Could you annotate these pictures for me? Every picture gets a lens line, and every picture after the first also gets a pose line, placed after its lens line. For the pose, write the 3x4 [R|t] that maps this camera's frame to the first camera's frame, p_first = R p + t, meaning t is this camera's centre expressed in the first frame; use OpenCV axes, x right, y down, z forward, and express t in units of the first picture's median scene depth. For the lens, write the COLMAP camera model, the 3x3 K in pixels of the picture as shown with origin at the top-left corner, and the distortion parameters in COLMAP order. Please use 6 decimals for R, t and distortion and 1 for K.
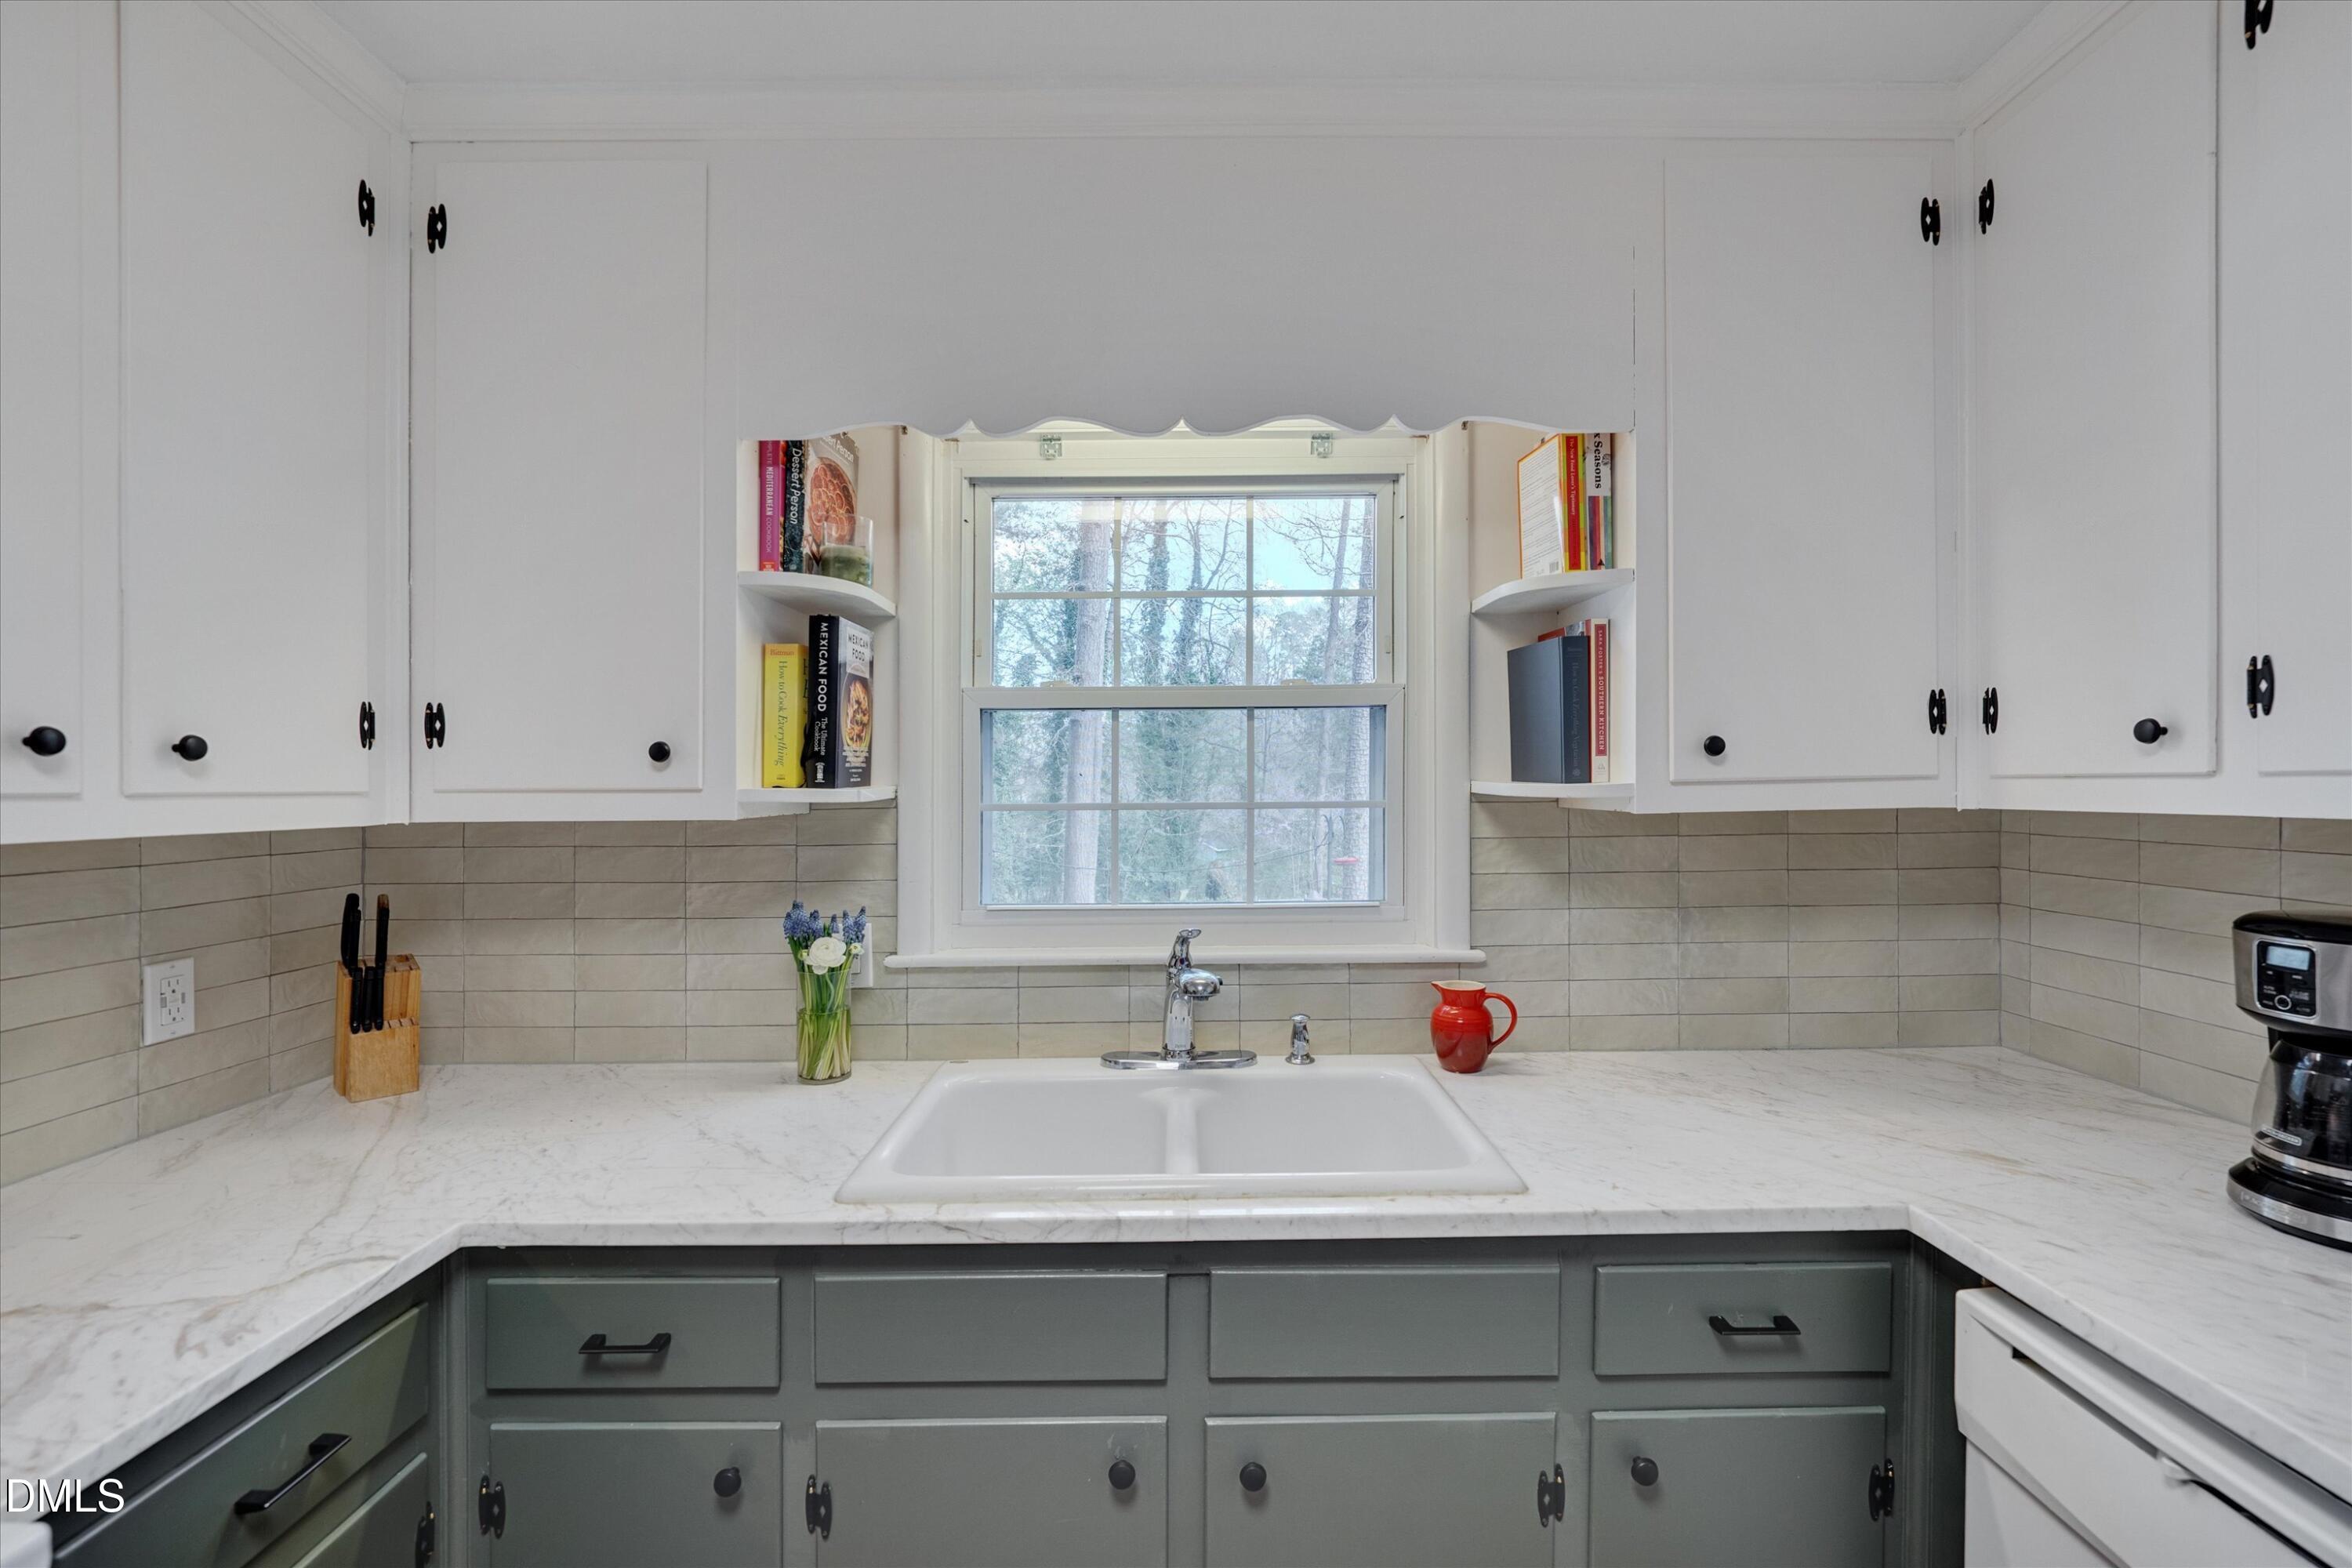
lens RADIAL K [[1026.1, 0, 1176.0], [0, 1026.1, 784.0], [0, 0, 1]] dist [-0.010197, 0.004625]
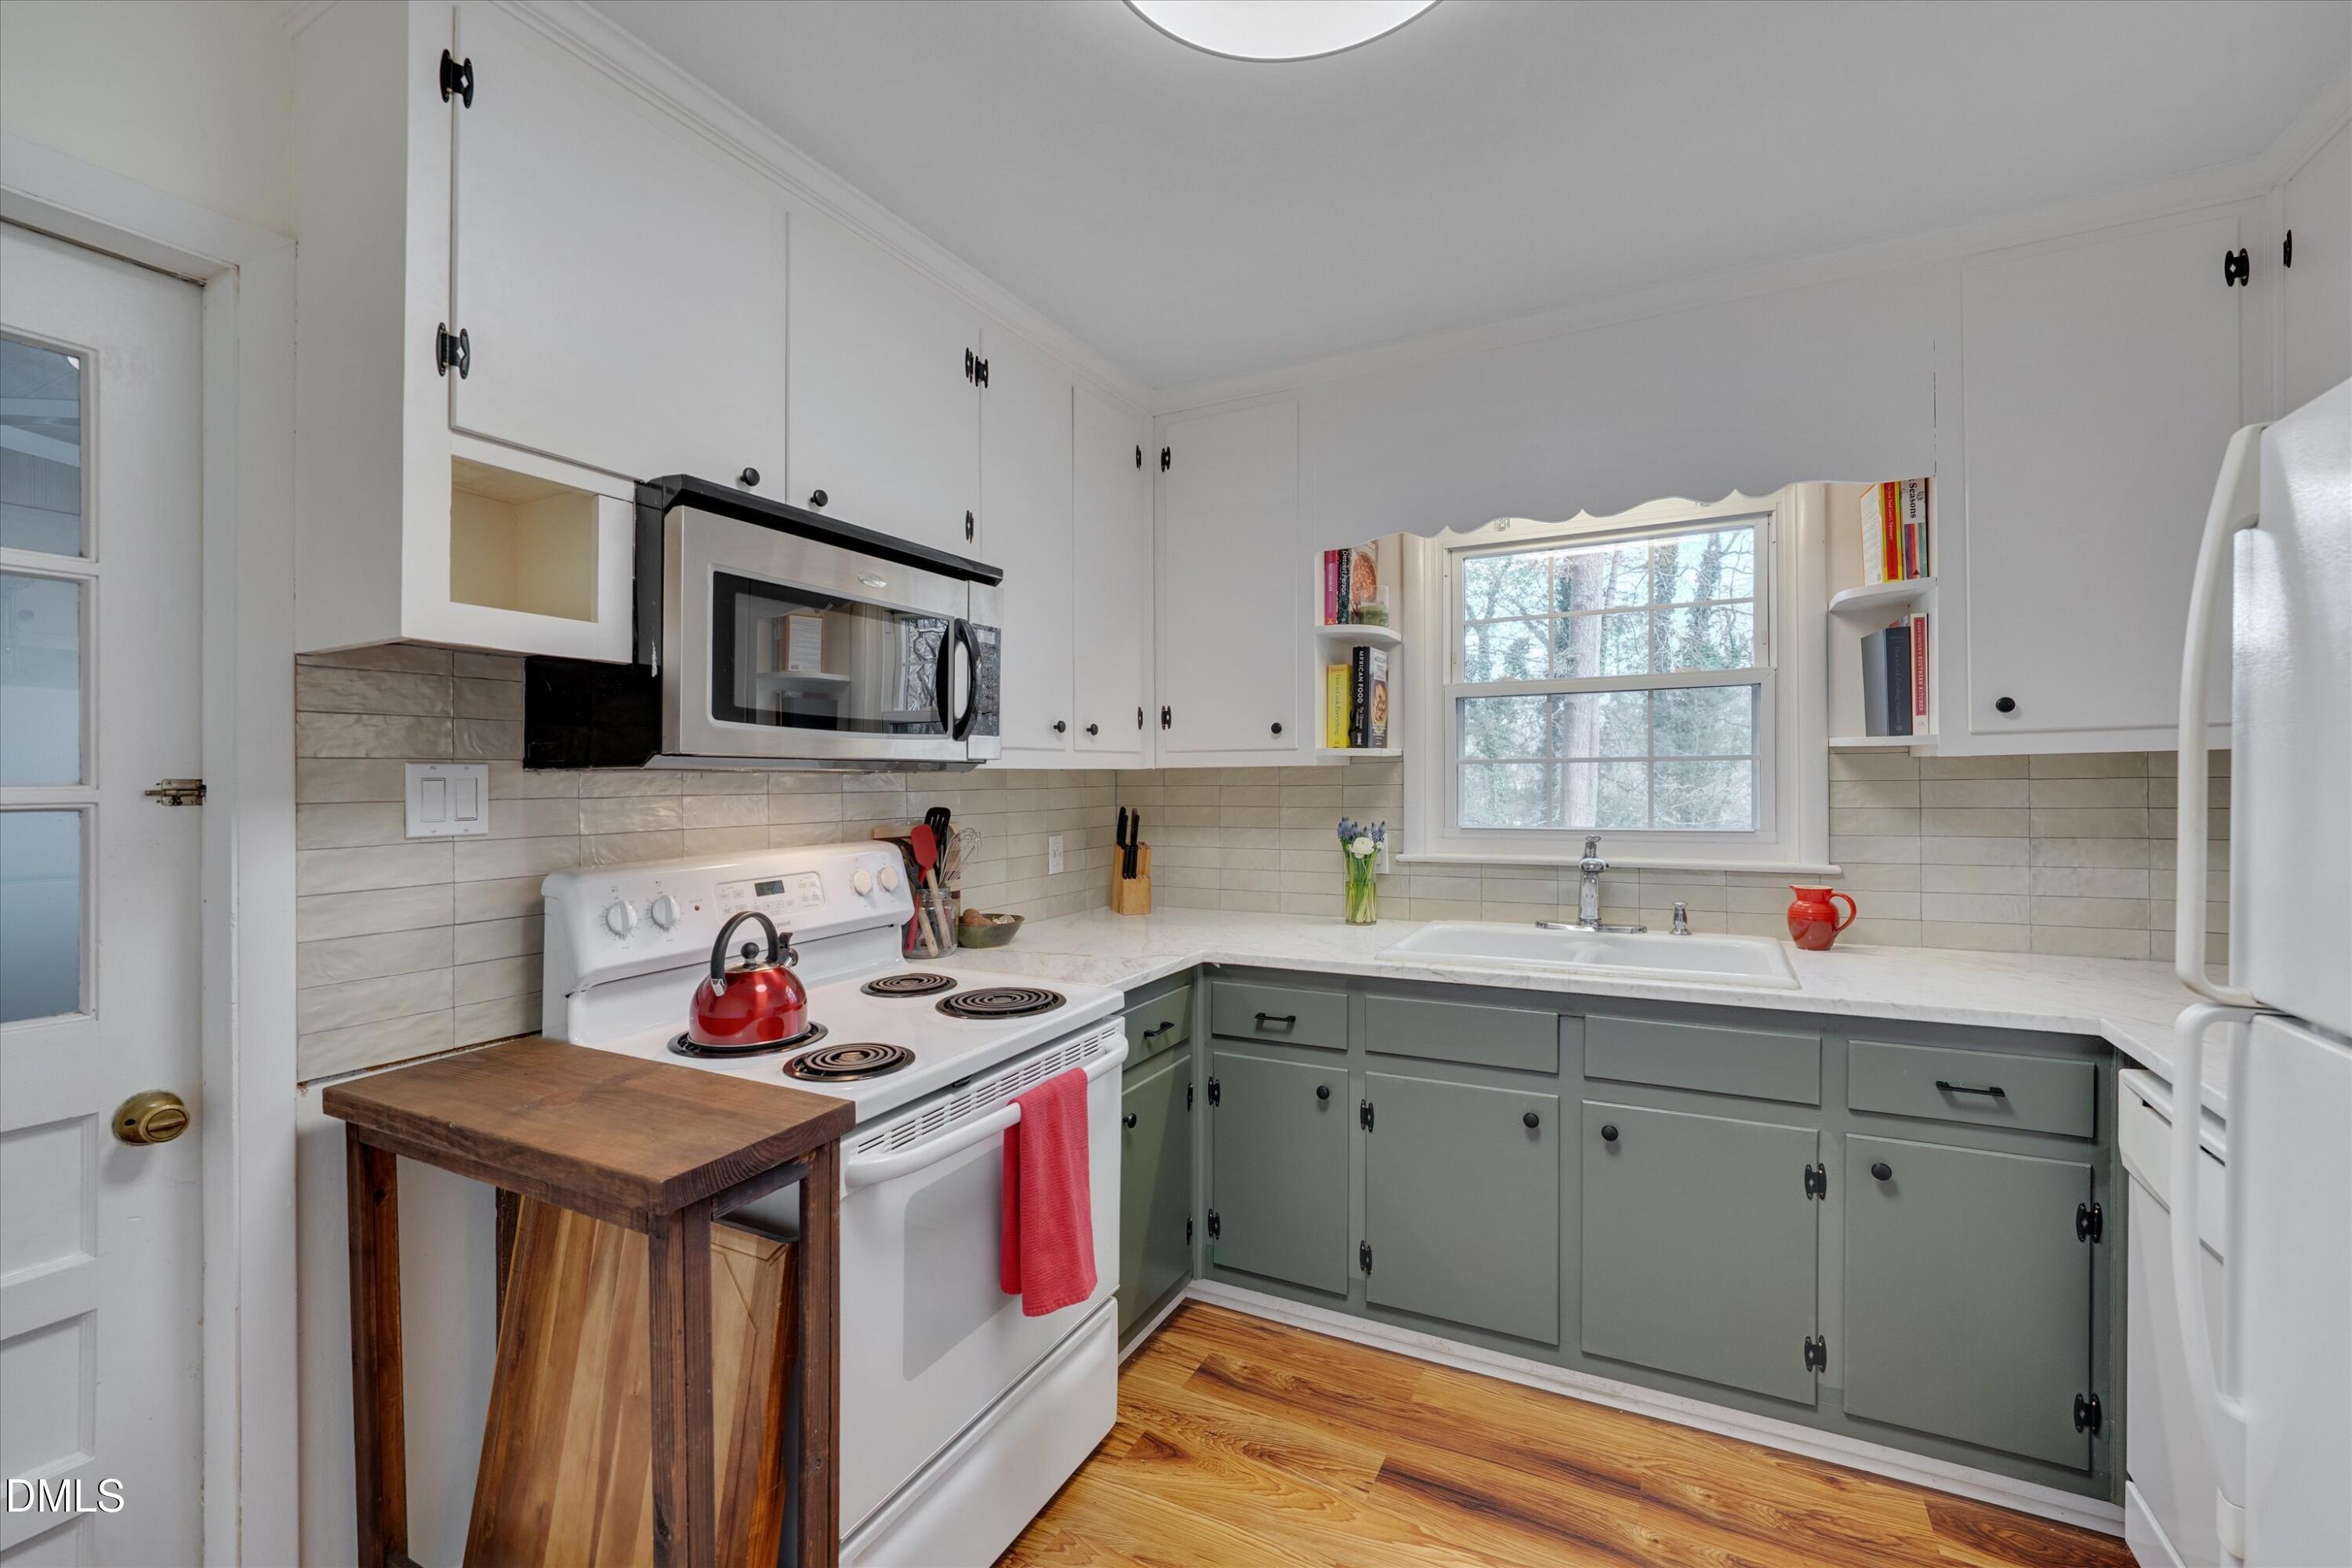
lens RADIAL K [[1028.4, 0, 1176.0], [0, 1028.4, 784.0], [0, 0, 1]] dist [-0.014370, -0.000287]
pose [[0.891400, -0.001344, -0.453215, 0.152819], [0.006446, 0.999932, 0.009712, 0.044174], [0.453171, -0.011578, 0.891348, -0.649690]]
